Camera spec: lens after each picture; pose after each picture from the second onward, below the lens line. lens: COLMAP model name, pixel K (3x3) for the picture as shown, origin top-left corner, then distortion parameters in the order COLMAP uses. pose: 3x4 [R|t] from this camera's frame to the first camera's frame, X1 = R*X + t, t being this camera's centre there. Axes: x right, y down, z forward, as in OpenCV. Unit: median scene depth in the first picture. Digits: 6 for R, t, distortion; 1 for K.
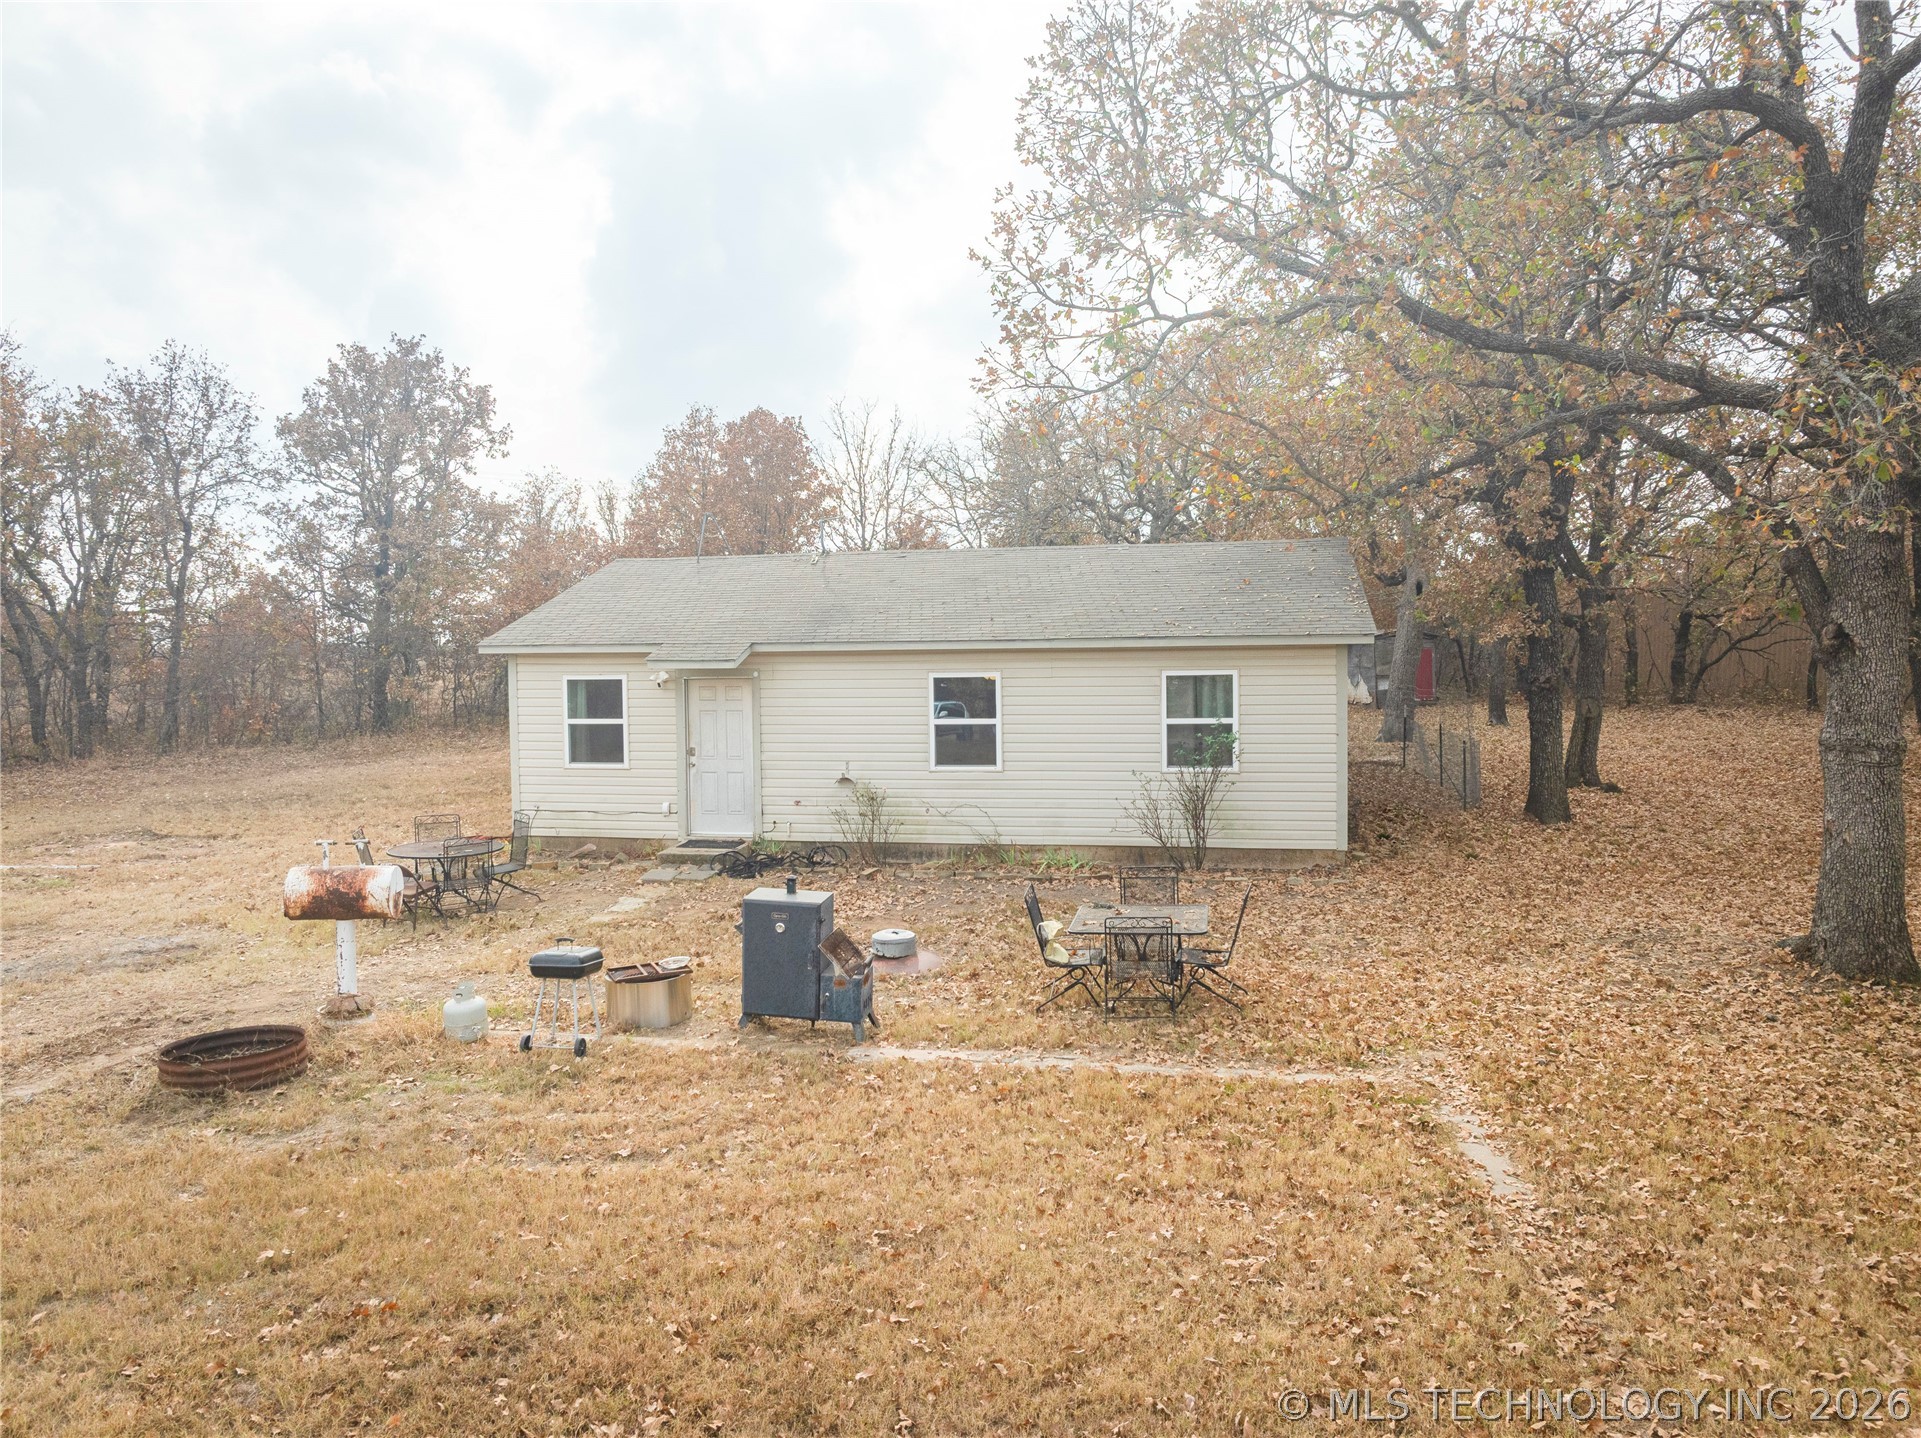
lens RADIAL K [[1355.5, 0, 960.5], [0, 1355.5, 719.0], [0, 0, 1]] dist [-0.040315, 0.028352]
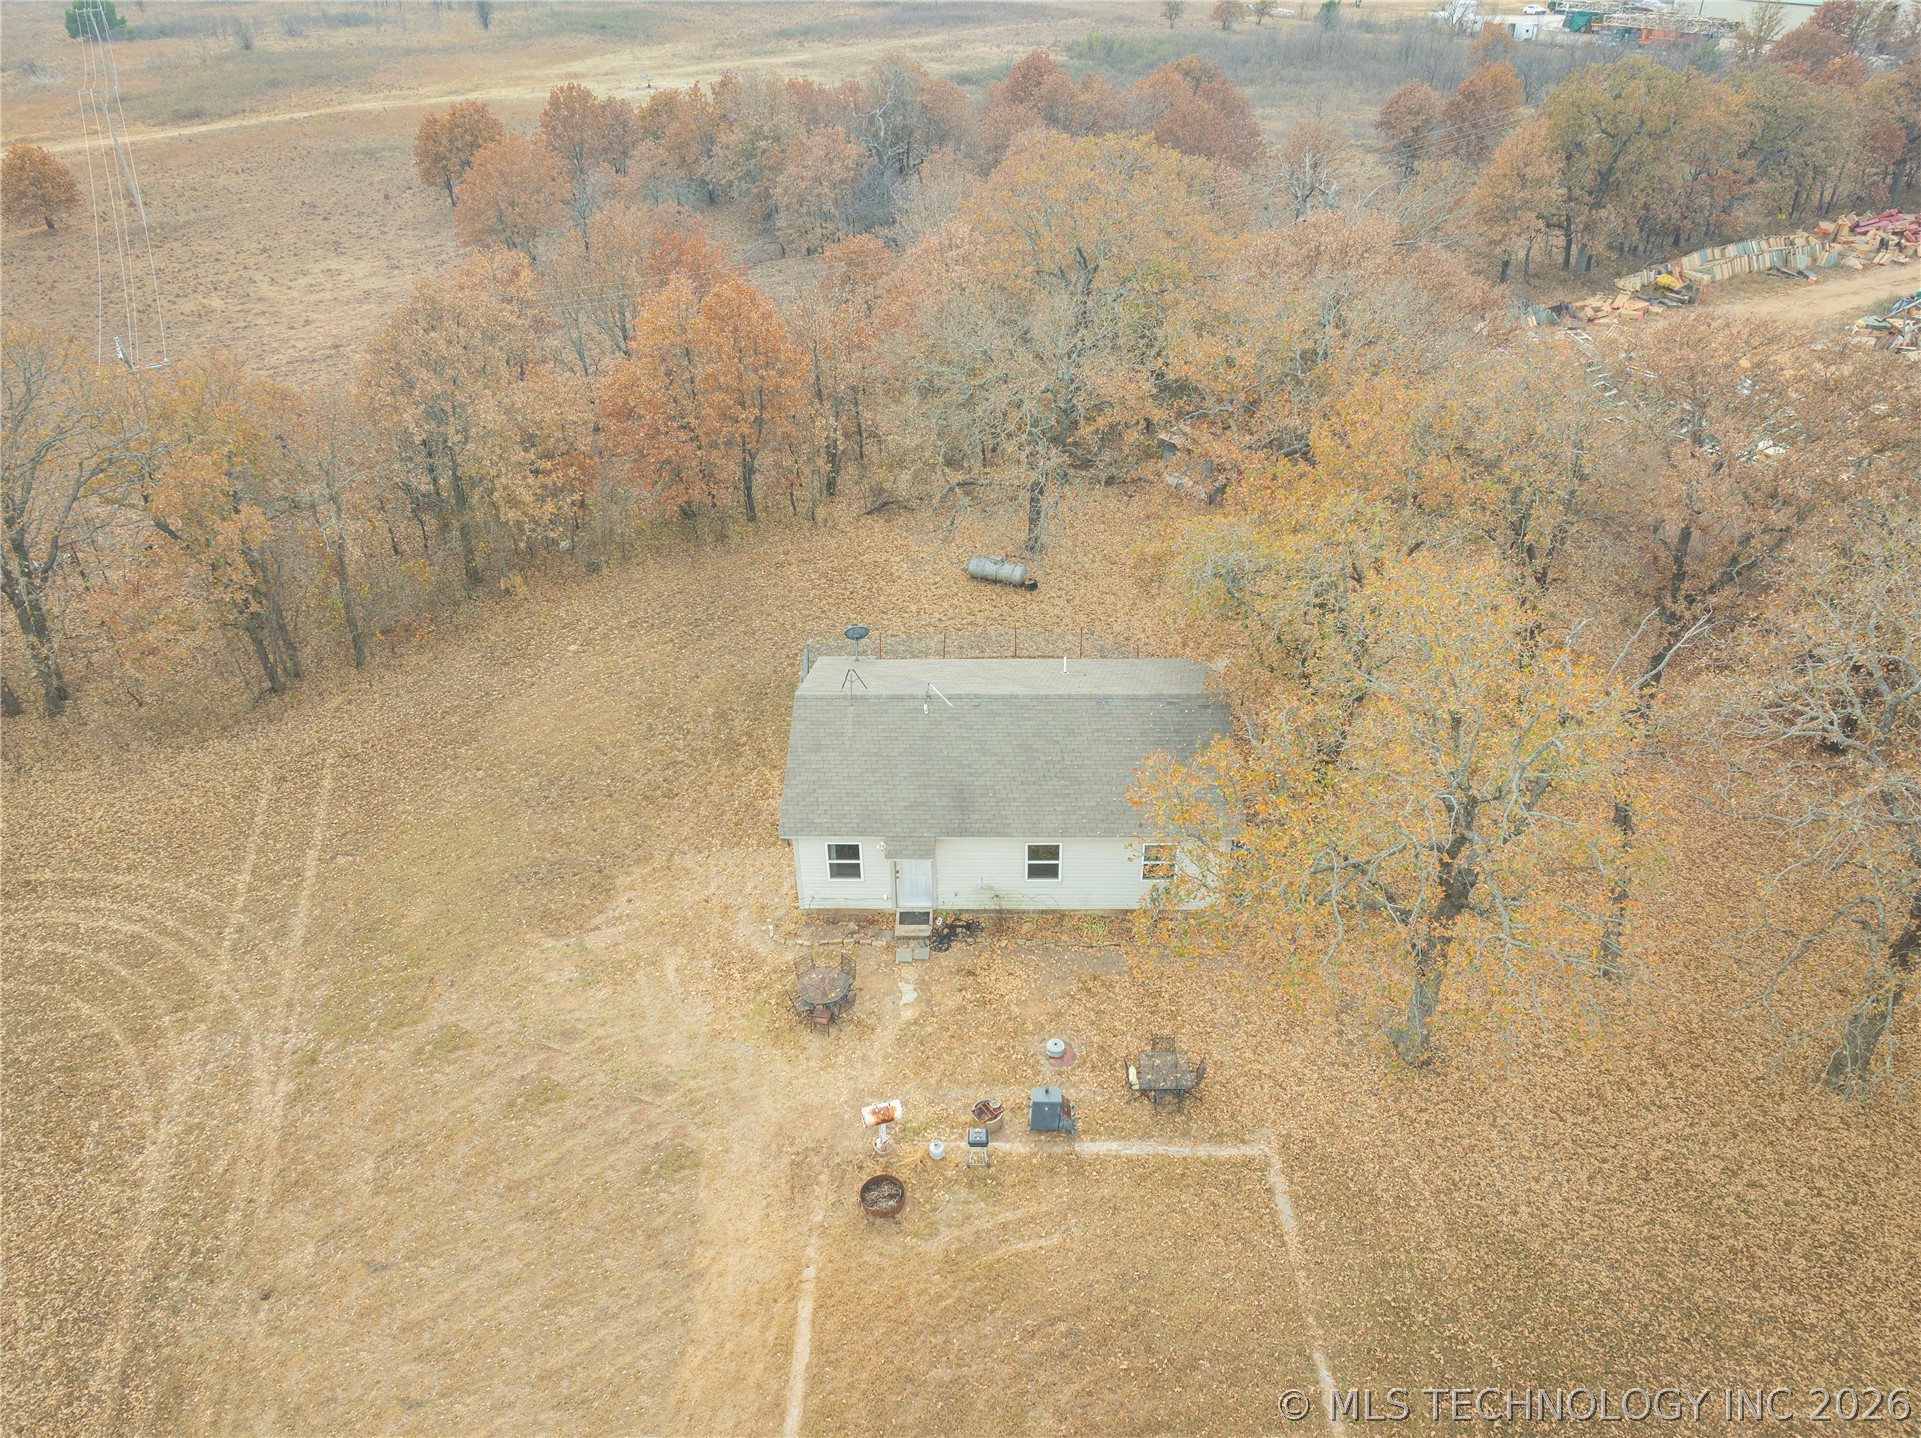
lens RADIAL K [[1355.5, 0, 960.5], [0, 1355.5, 719.0], [0, 0, 1]] dist [-0.040315, 0.028352]
pose [[0.984552, -0.098706, 0.144619, -0.376568], [0.013327, 0.865805, 0.500204, -1.154378], [-0.174585, -0.490550, 0.853745, -0.567357]]
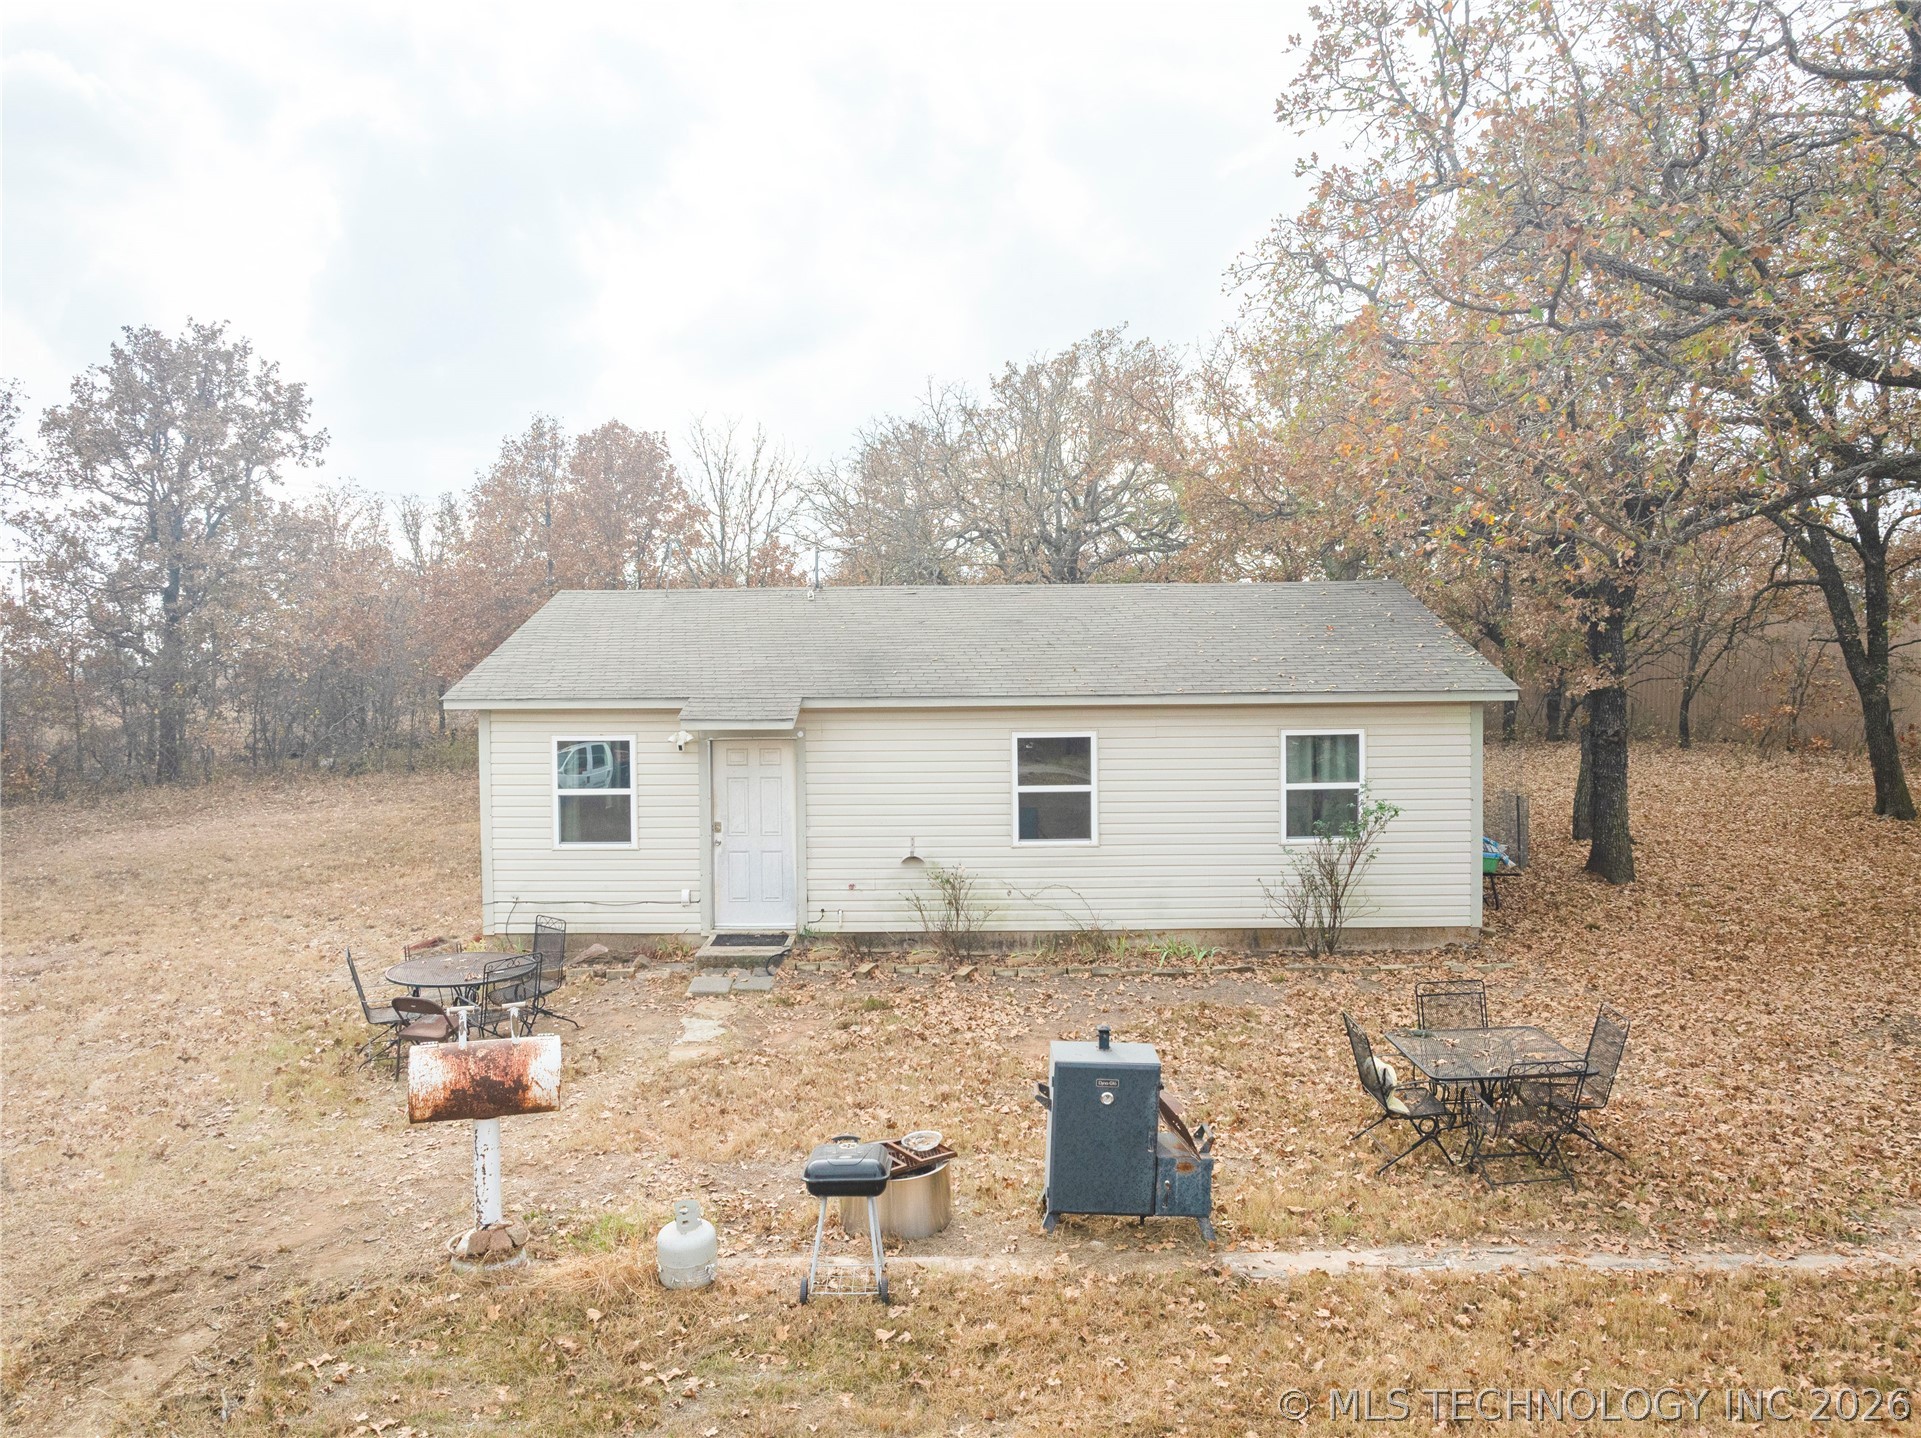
lens RADIAL K [[1355.5, 0, 960.5], [0, 1355.5, 719.0], [0, 0, 1]] dist [-0.040315, 0.028352]
pose [[0.982318, -0.003792, 0.187184, -0.211875], [0.007222, 0.999818, -0.017642, -0.027151], [-0.187083, 0.018682, 0.982166, 0.159691]]
